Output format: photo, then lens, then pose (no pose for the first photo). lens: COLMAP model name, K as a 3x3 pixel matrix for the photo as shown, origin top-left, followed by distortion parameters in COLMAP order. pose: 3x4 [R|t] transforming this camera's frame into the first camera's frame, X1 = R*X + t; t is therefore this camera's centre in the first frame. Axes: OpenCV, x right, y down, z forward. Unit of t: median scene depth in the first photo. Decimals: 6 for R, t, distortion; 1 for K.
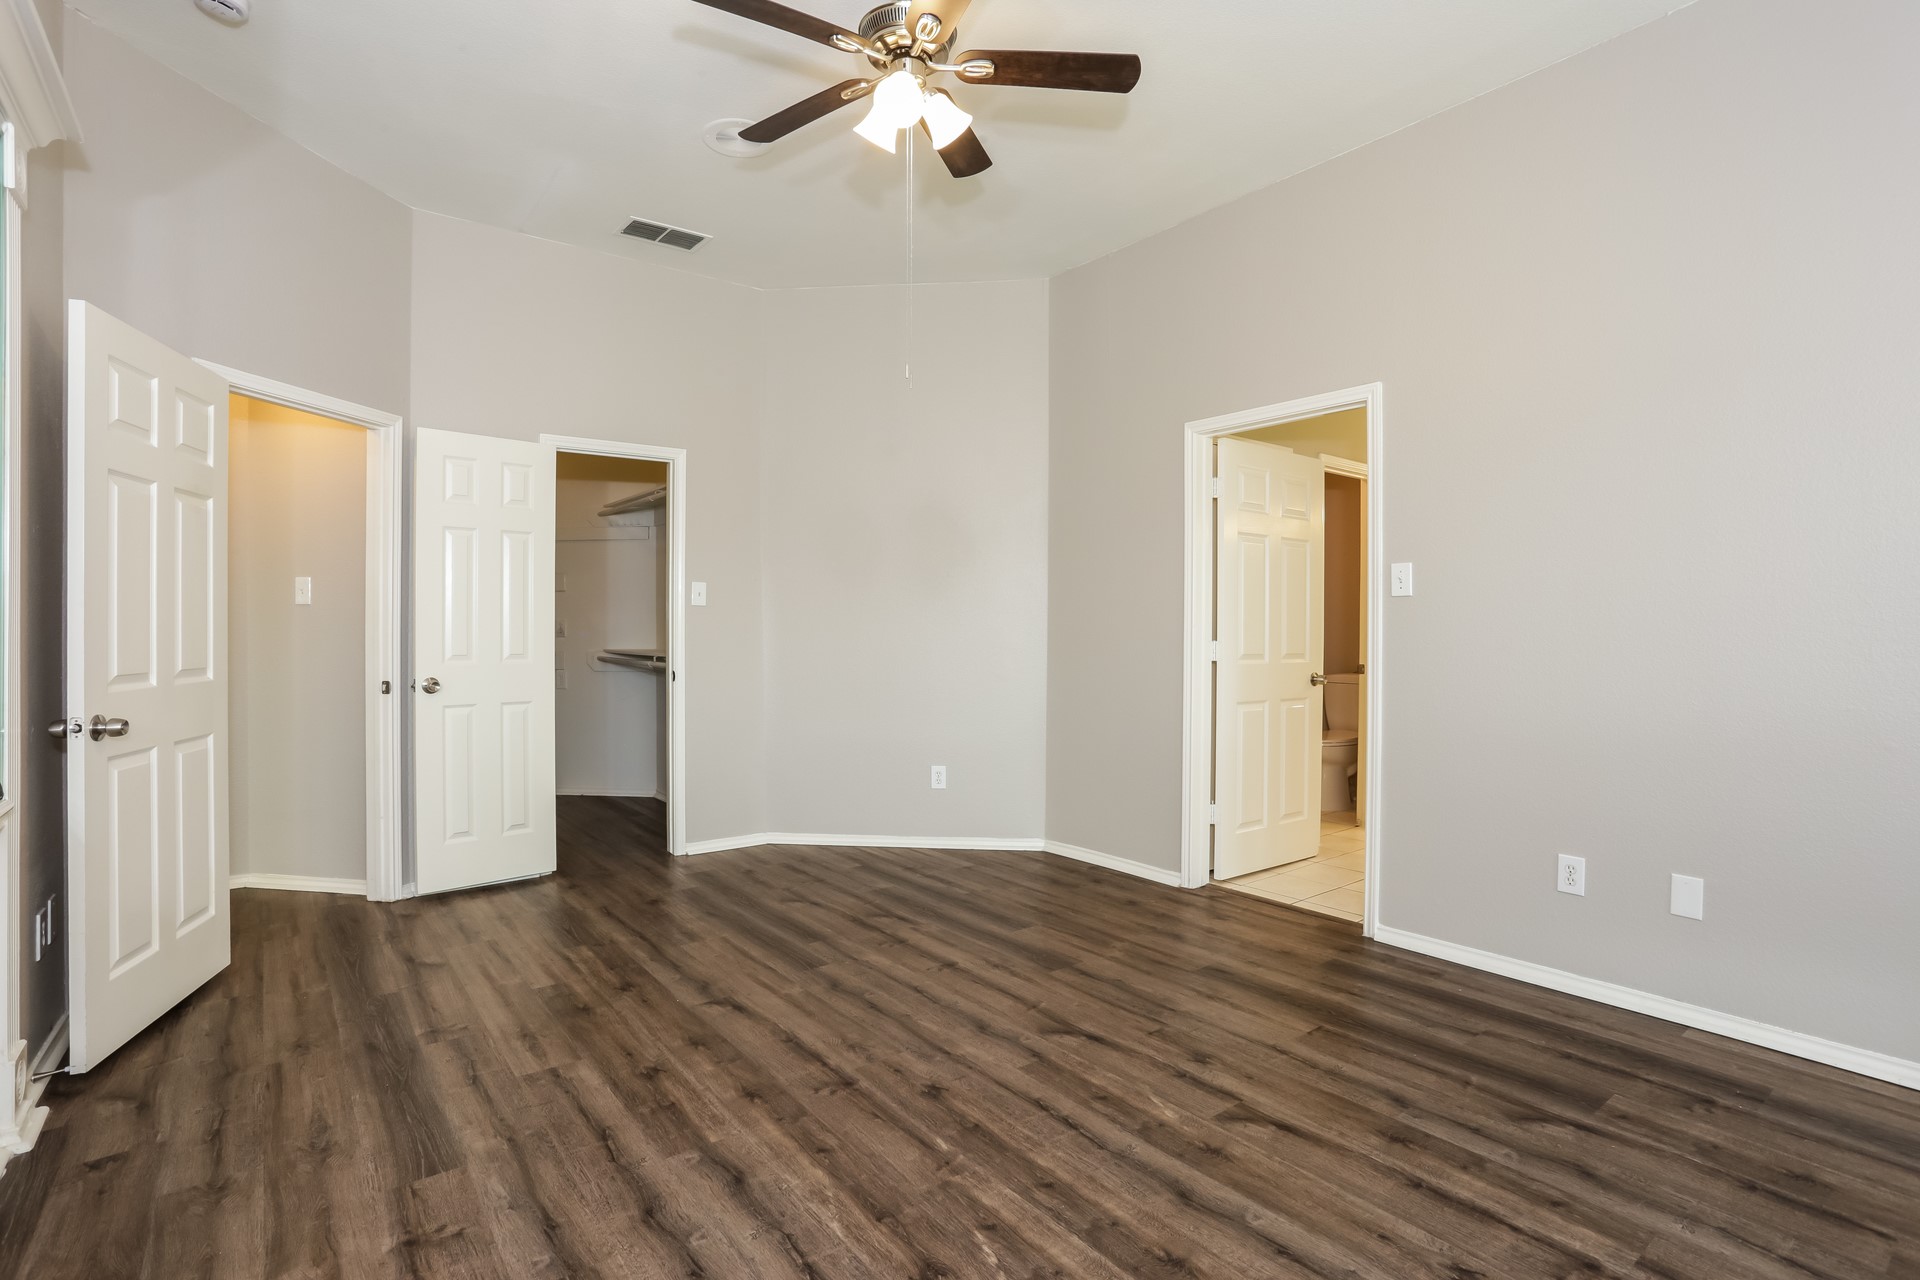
lens RADIAL K [[925.9, 0, 966.1], [0, 925.9, 628.9], [0, 0, 1]] dist [-0.052916, 0.023613]
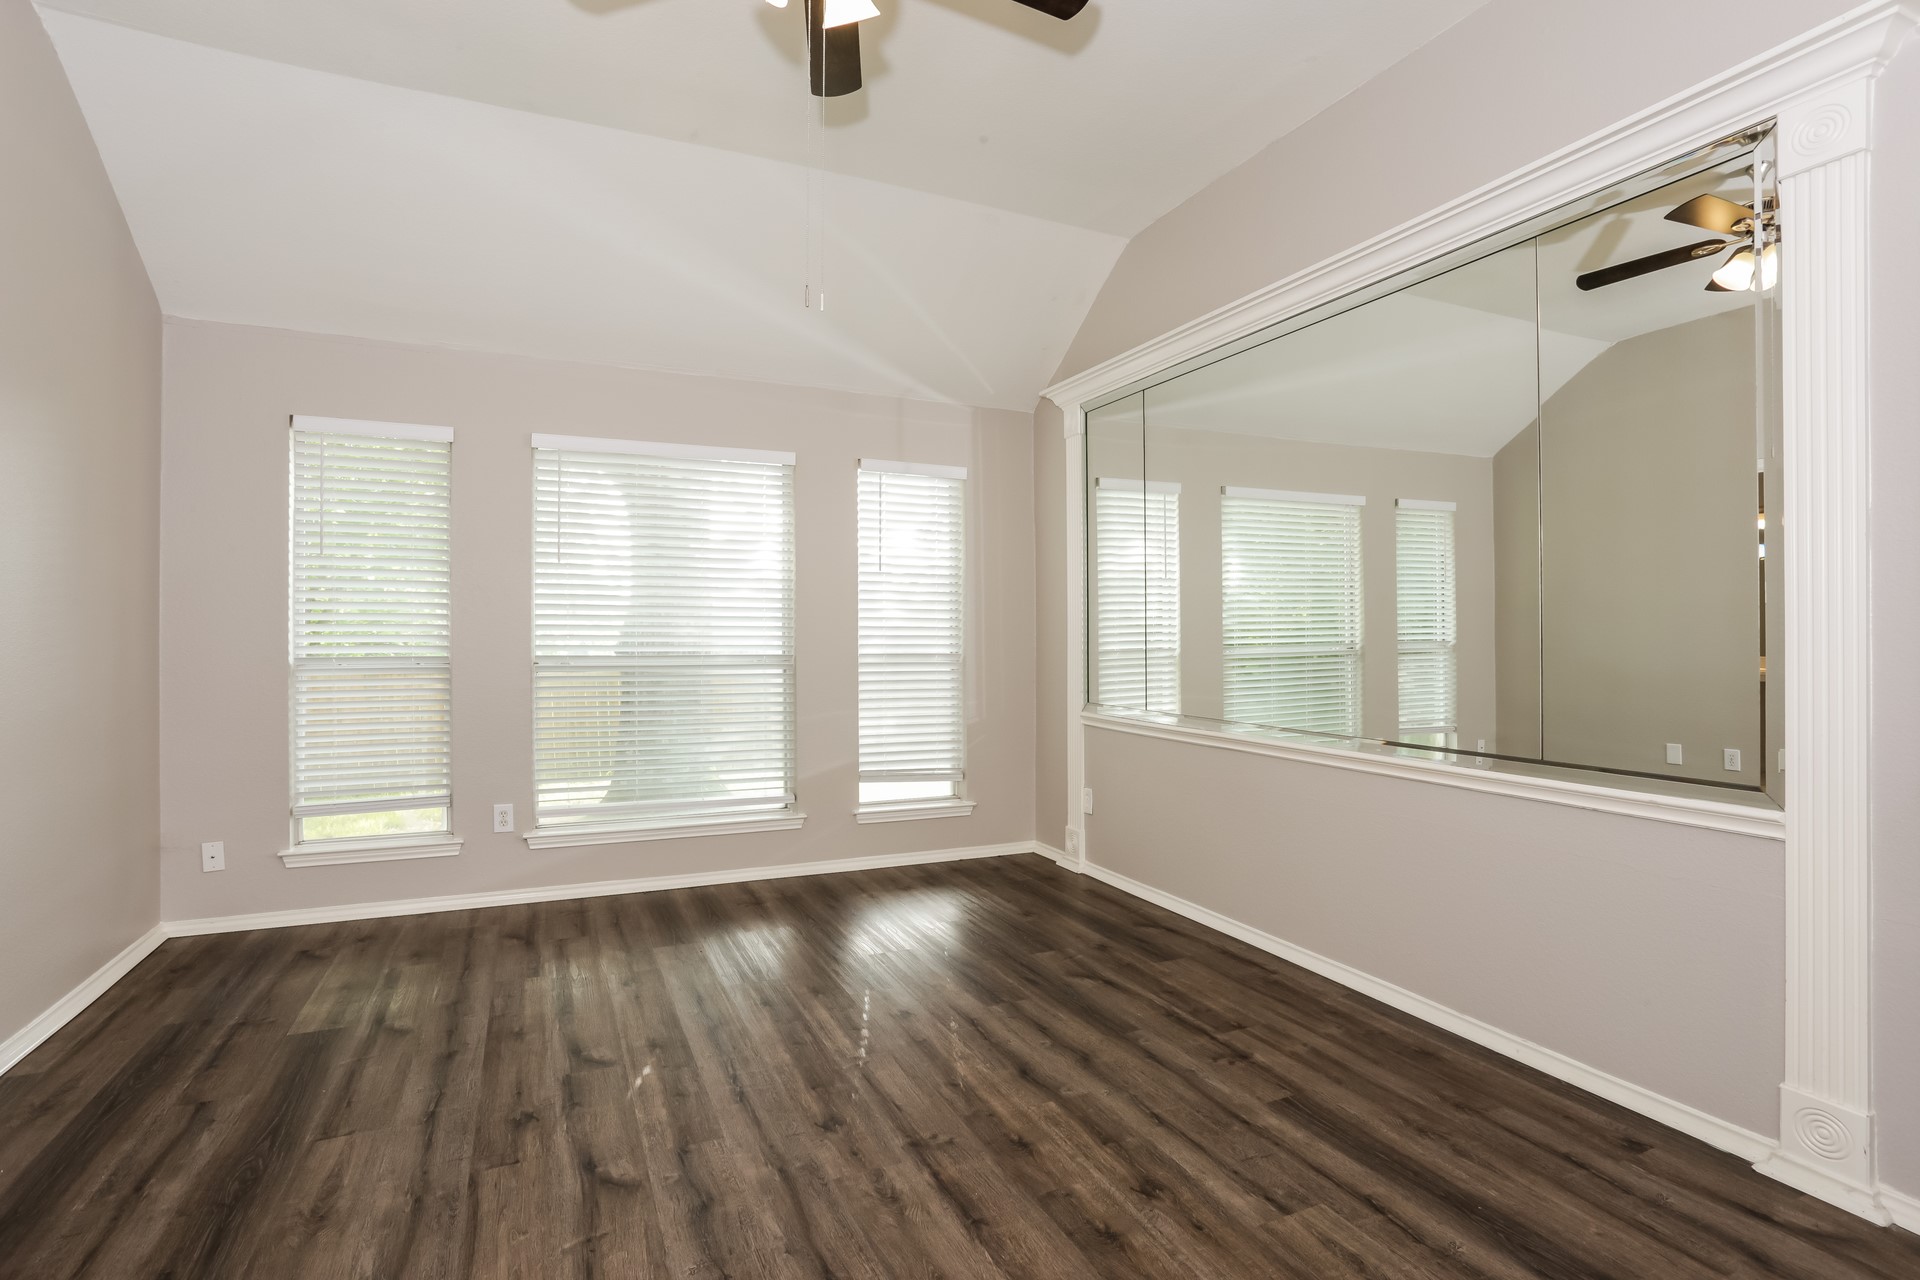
lens RADIAL K [[925.9, 0, 961.3], [0, 925.9, 631.2], [0, 0, 1]] dist [-0.052916, 0.023613]
pose [[-0.972975, 0.003820, 0.230878, -0.365415], [0.002578, 0.999981, -0.005682, 0.003847], [-0.230895, -0.004934, -0.972966, 1.787963]]
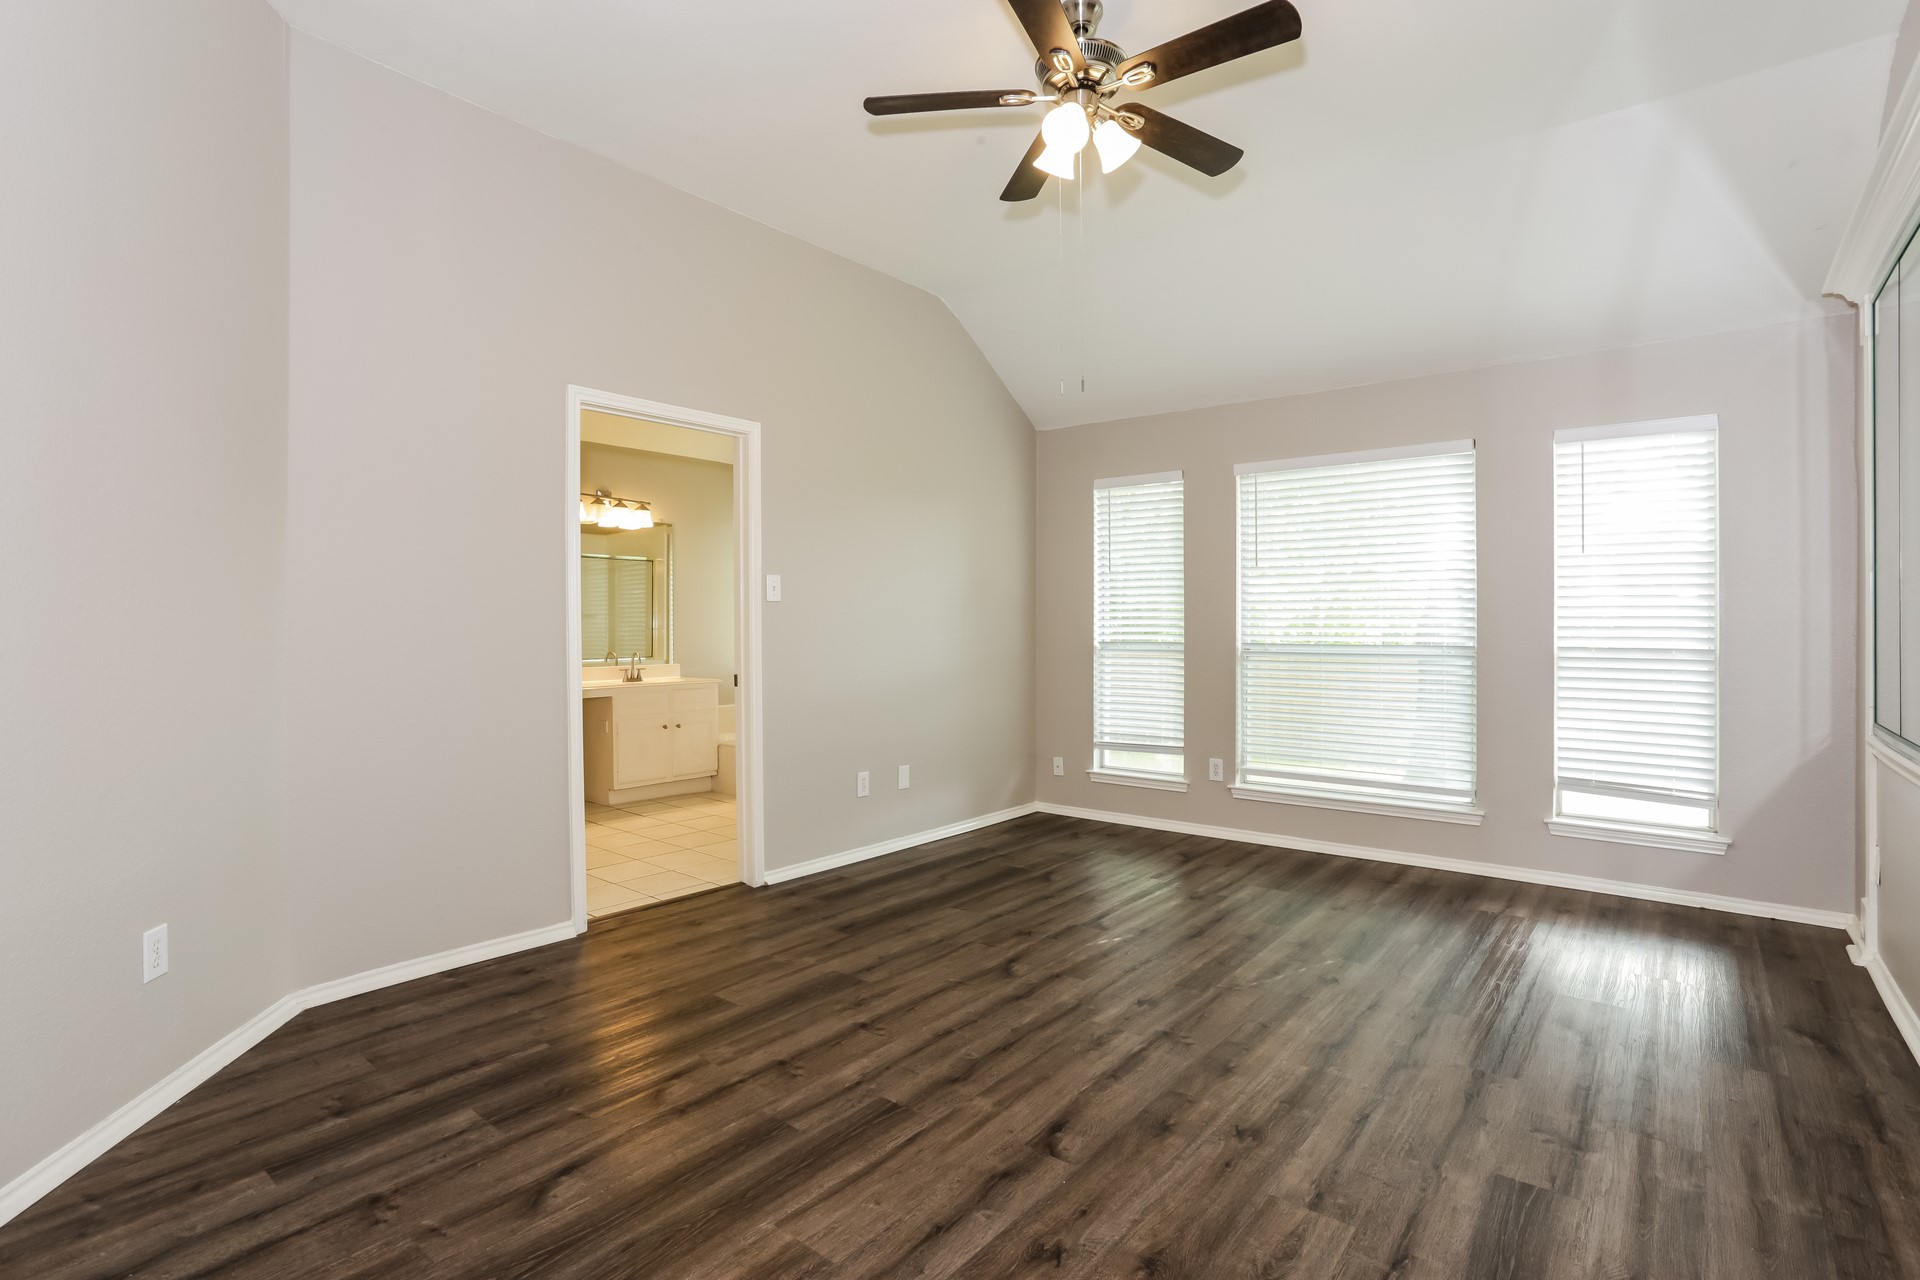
lens RADIAL K [[925.9, 0, 952.9], [0, 925.9, 631.3], [0, 0, 1]] dist [-0.052916, 0.023613]
pose [[-0.226023, -0.000676, 0.974122, -1.110773], [0.002292, 0.999997, 0.001225, 0.005947], [-0.974119, 0.002510, -0.226021, 1.448507]]
